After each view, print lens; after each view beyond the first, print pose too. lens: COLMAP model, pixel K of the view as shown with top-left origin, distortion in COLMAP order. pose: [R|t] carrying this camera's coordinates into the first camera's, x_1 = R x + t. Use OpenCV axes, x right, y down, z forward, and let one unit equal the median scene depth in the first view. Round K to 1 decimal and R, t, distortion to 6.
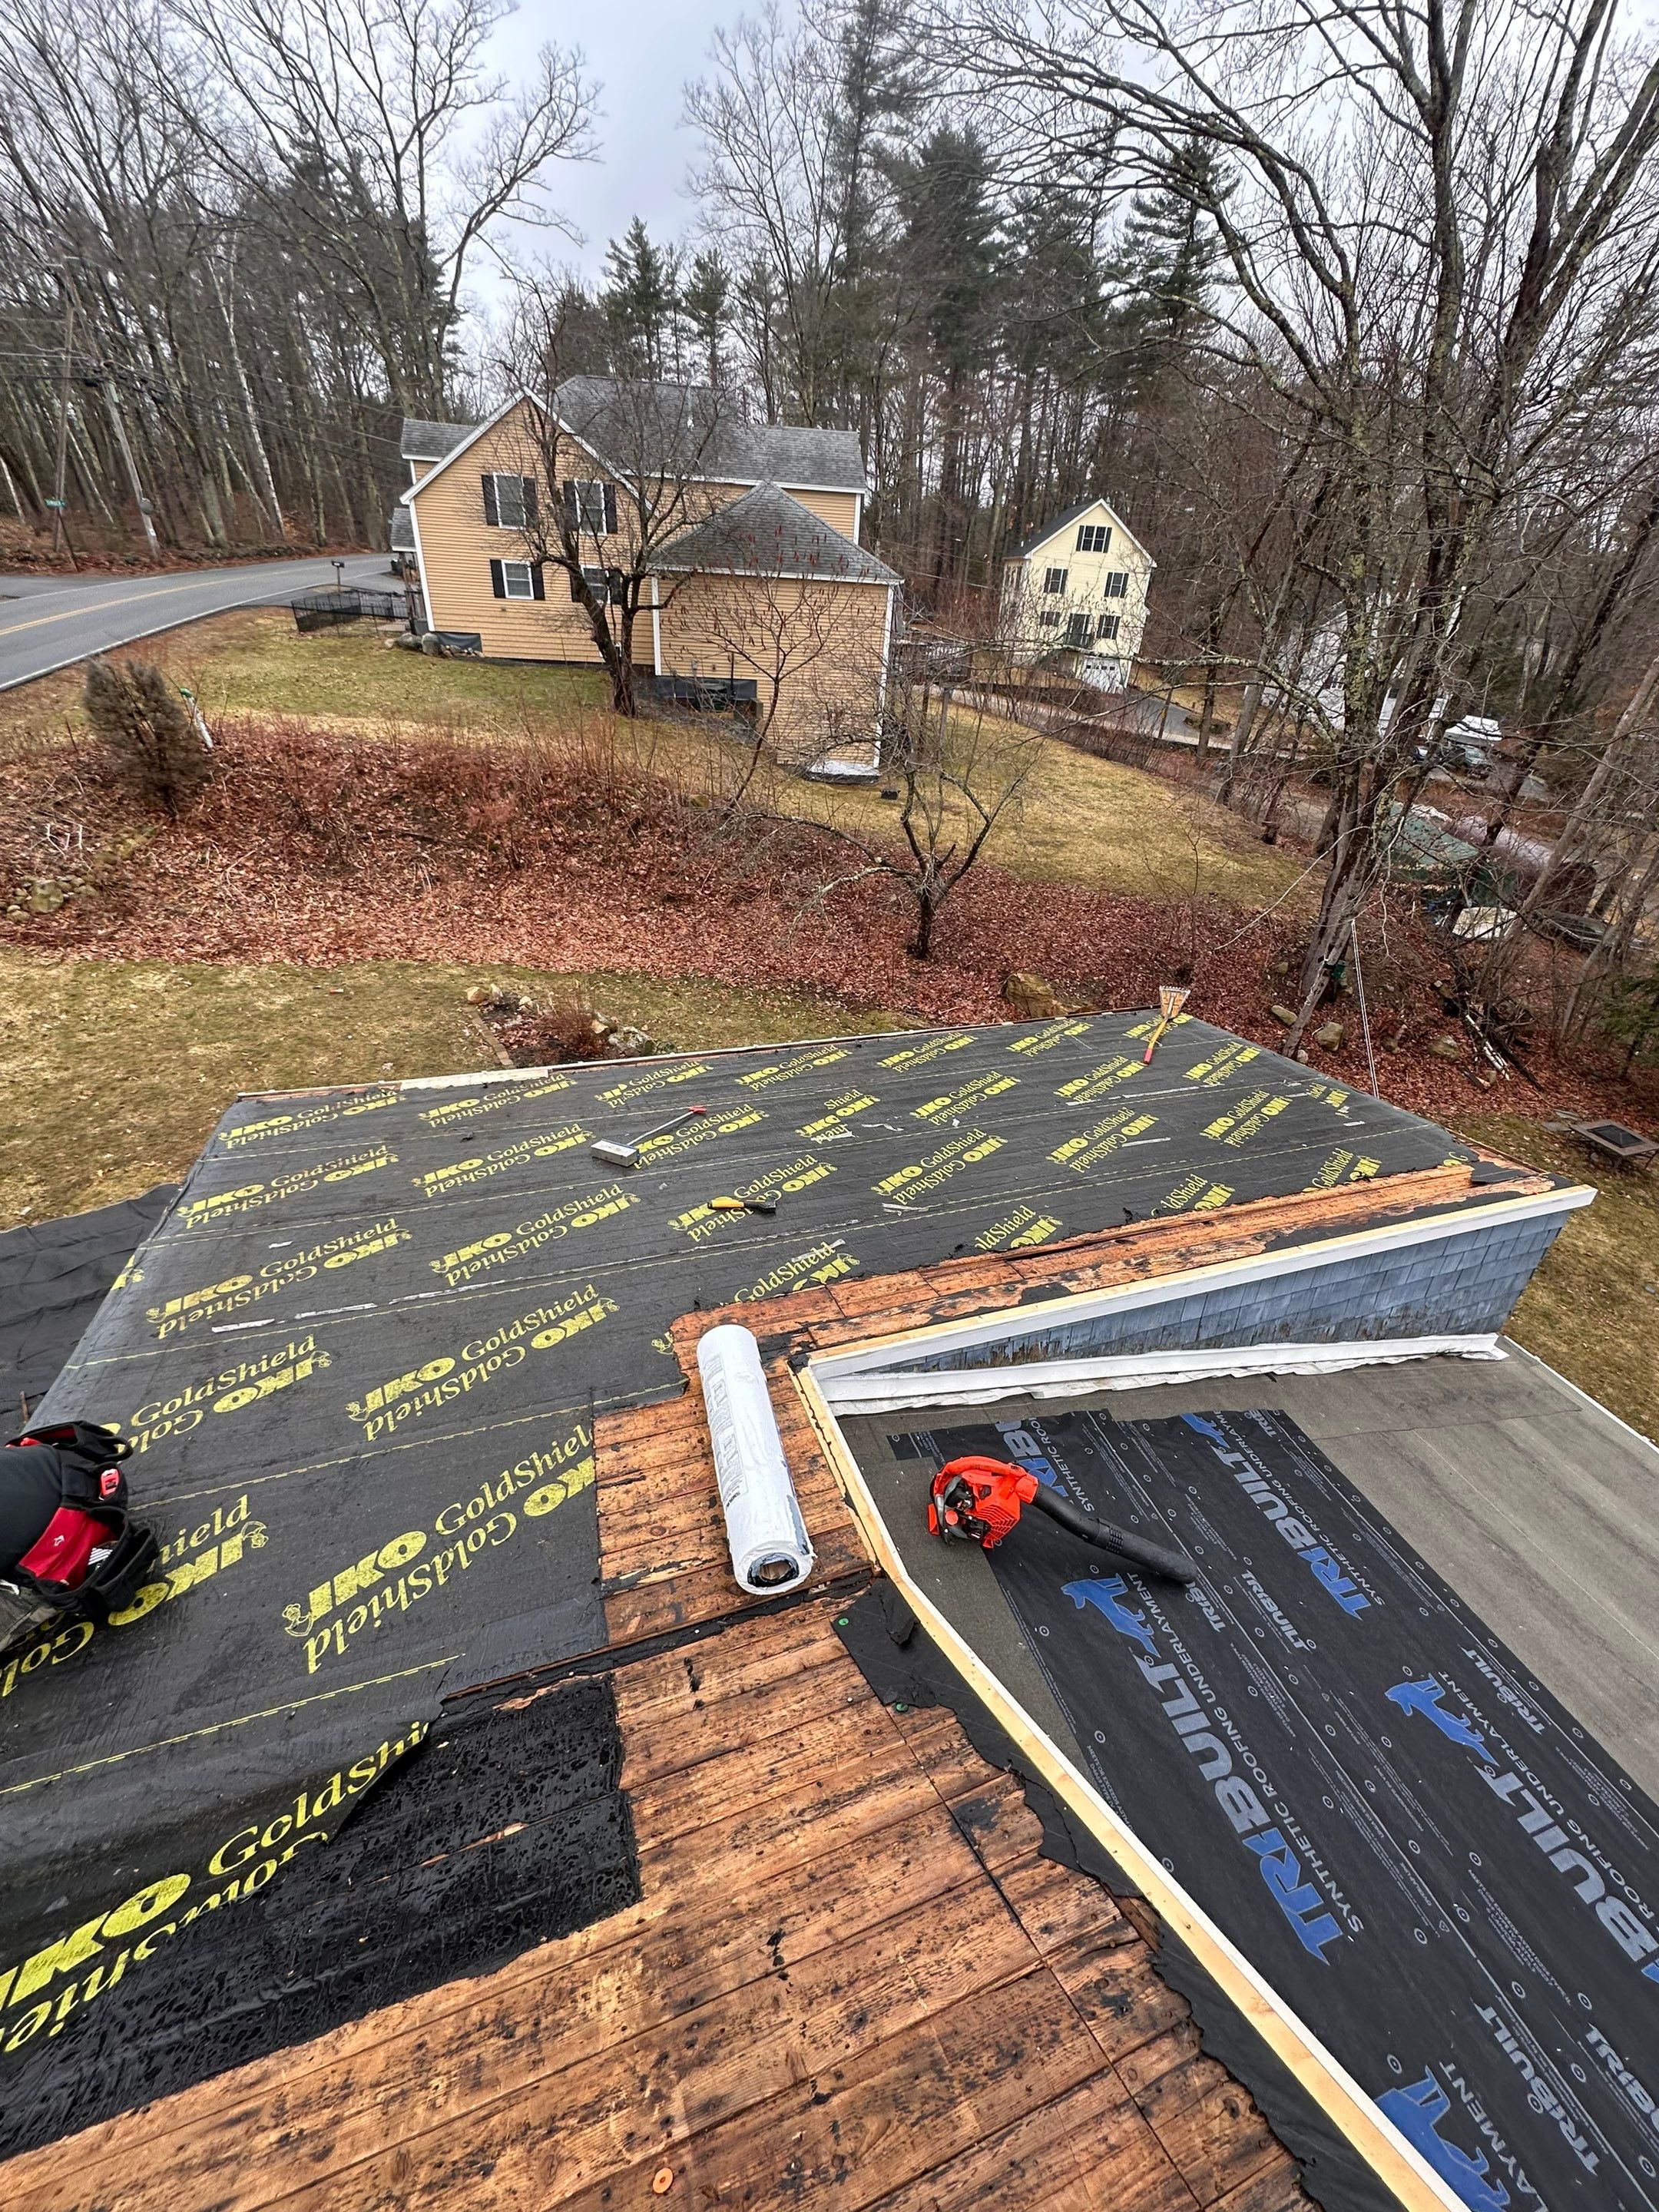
lens RADIAL K [[876.9, 0, 827.5], [0, 876.9, 1105.3], [0, 0, 1]] dist [-0.002633, 0.000093]
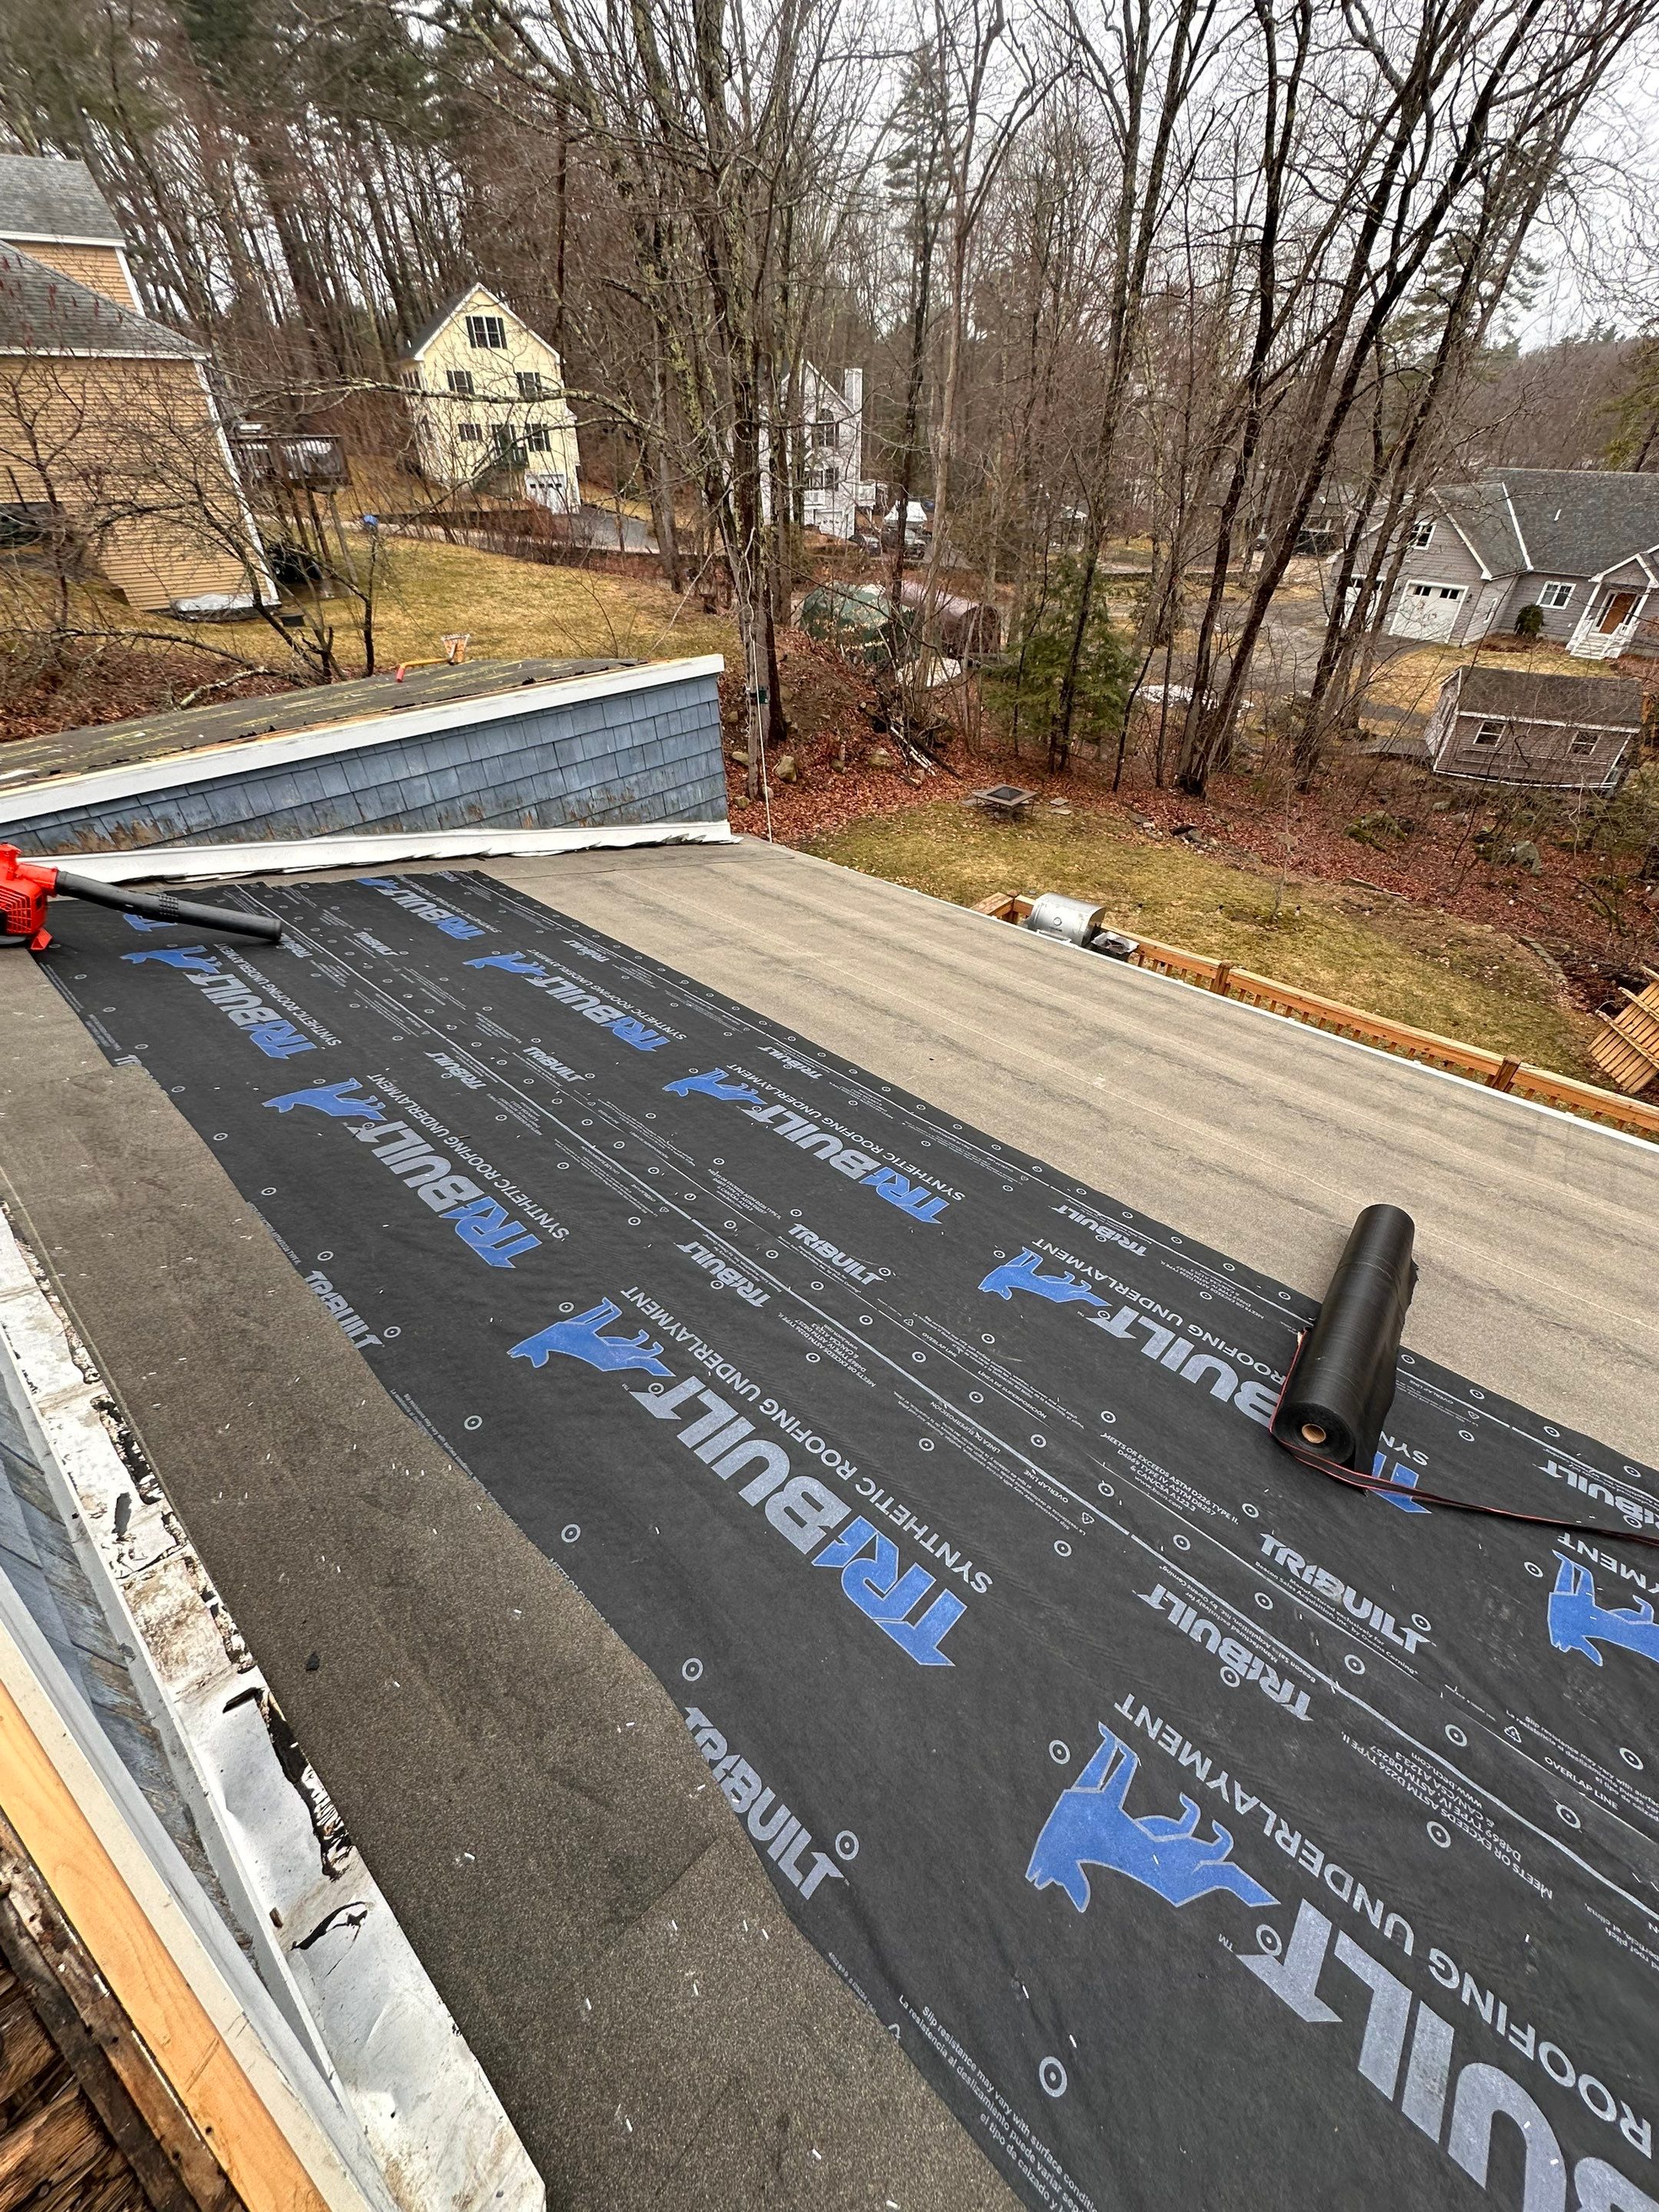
lens RADIAL K [[876.9, 0, 827.5], [0, 876.9, 1105.3], [0, 0, 1]] dist [-0.002633, 0.000093]
pose [[0.873125, -0.342503, 0.346907, 0.094829], [0.293329, 0.937483, 0.187306, 0.125255], [-0.389373, -0.061783, 0.919006, -0.051888]]
